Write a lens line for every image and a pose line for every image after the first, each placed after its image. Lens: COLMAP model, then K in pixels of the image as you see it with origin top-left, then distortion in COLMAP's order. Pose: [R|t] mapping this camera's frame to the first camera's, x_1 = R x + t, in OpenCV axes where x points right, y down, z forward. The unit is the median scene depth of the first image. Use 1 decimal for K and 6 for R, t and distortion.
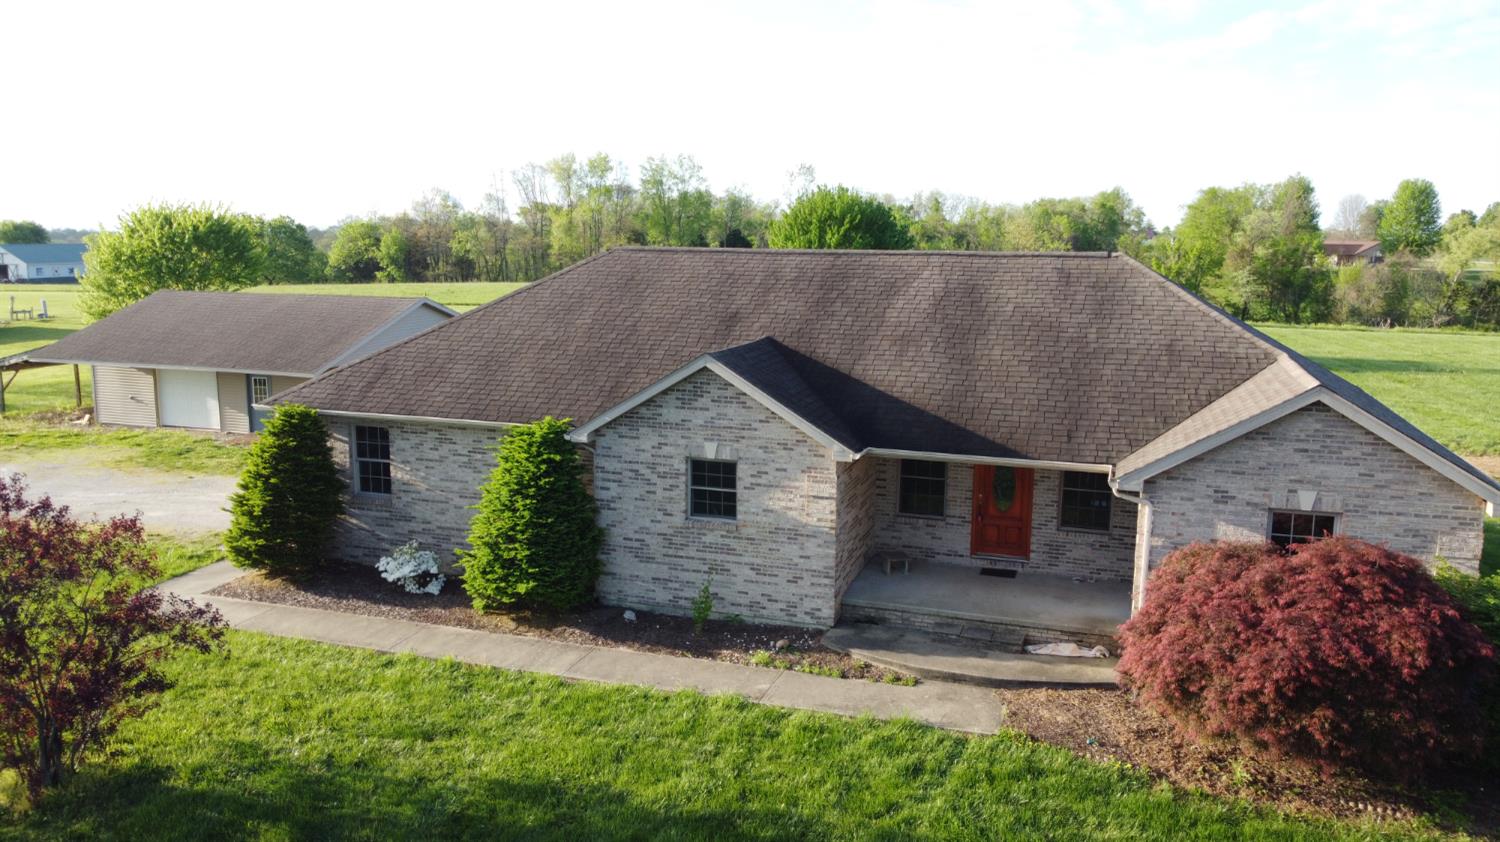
lens RADIAL K [[1125.7, 0, 749.4], [0, 1125.7, 423.0], [0, 0, 1]] dist [-0.006214, -0.004551]
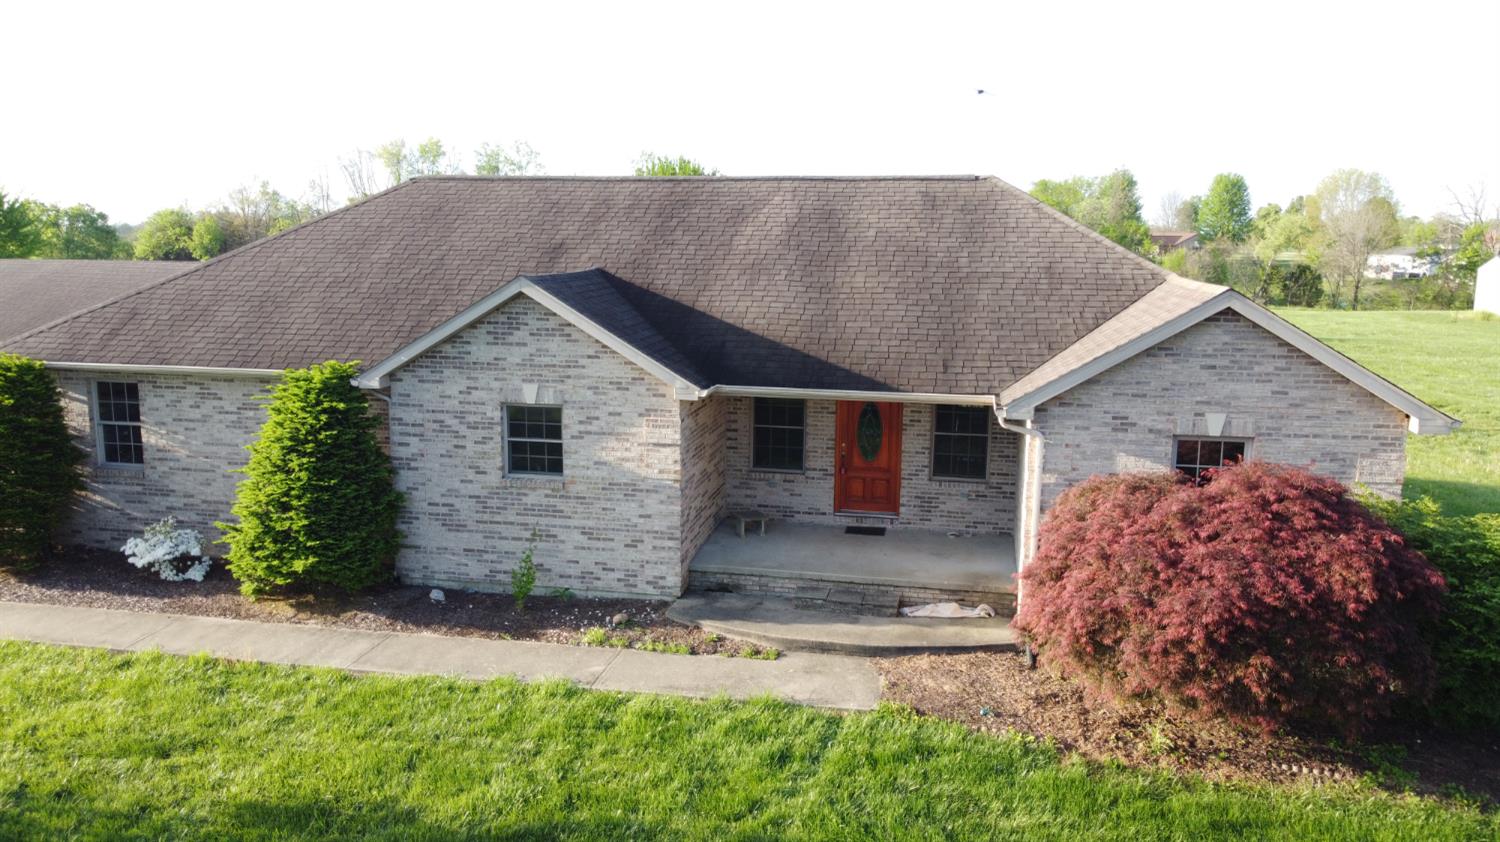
lens RADIAL K [[1125.7, 0, 746.3], [0, 1125.7, 420.6], [0, 0, 1]] dist [-0.006214, -0.004551]
pose [[0.991053, -0.020624, 0.131862, 0.015500], [0.020653, 0.999786, 0.001144, 0.050207], [-0.131858, 0.001589, 0.991267, 0.155887]]
